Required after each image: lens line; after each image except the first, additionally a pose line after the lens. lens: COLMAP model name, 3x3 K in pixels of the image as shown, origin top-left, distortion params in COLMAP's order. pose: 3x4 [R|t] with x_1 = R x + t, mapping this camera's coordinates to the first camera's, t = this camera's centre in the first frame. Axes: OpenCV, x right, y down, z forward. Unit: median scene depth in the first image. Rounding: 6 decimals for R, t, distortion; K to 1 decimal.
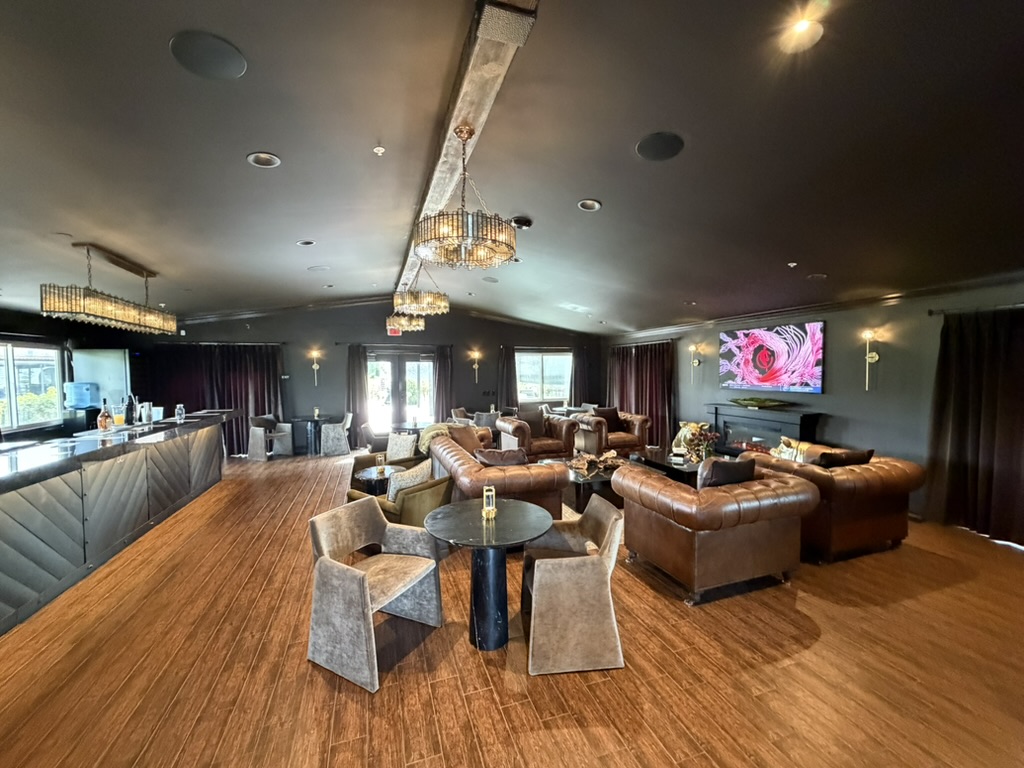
lens RADIAL K [[412.9, 0, 510.1], [0, 412.9, 384.1], [0, 0, 1]] dist [0.002162, -0.000765]
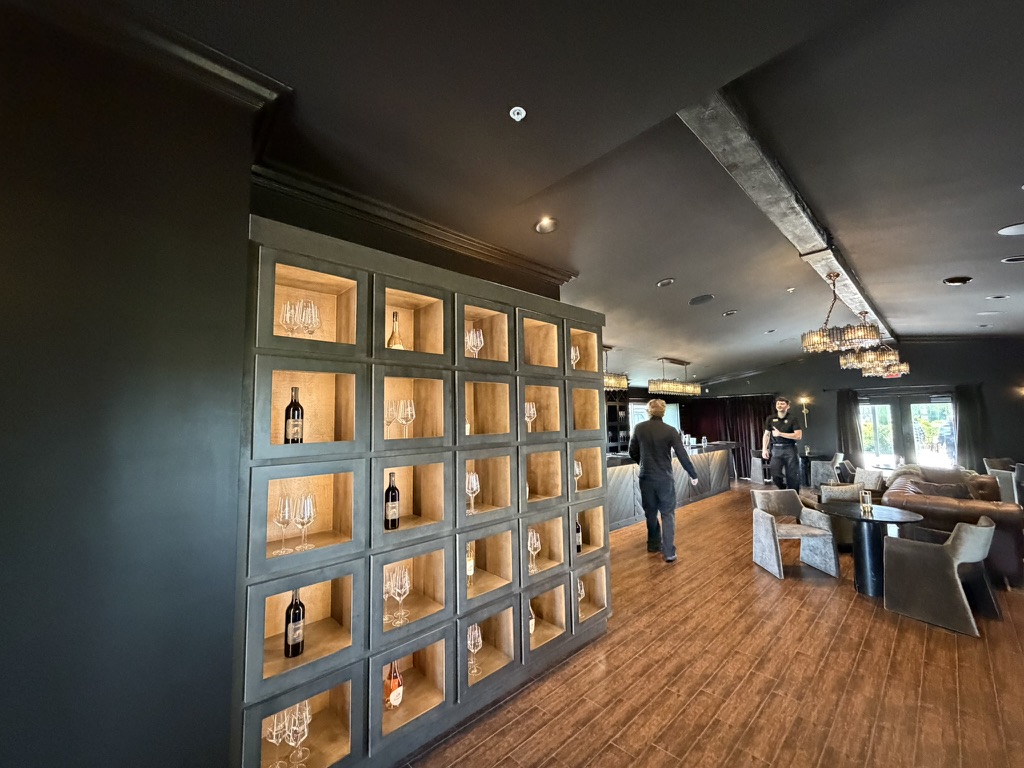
lens RADIAL K [[412.9, 0, 506.7], [0, 412.9, 385.2], [0, 0, 1]] dist [0.002162, -0.000765]
pose [[0.418585, -0.071904, -0.905327, 0.412879], [-0.019372, 0.995927, -0.088057, 0.006984], [0.907971, 0.054398, 0.415487, -0.448686]]
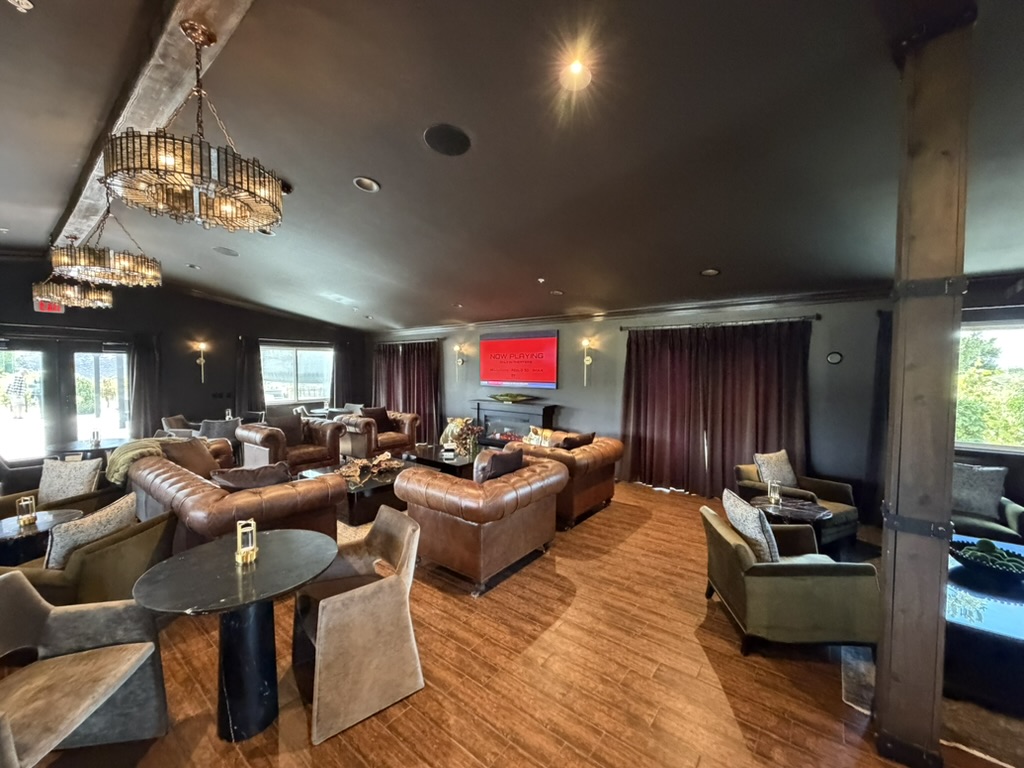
lens RADIAL K [[412.9, 0, 515.0], [0, 412.9, 385.4], [0, 0, 1]] dist [0.002162, -0.000765]
pose [[0.838846, -0.011955, 0.544238, -0.023503], [0.007702, 0.999919, 0.010094, -0.001406], [-0.544315, -0.004276, 0.838870, 0.049707]]
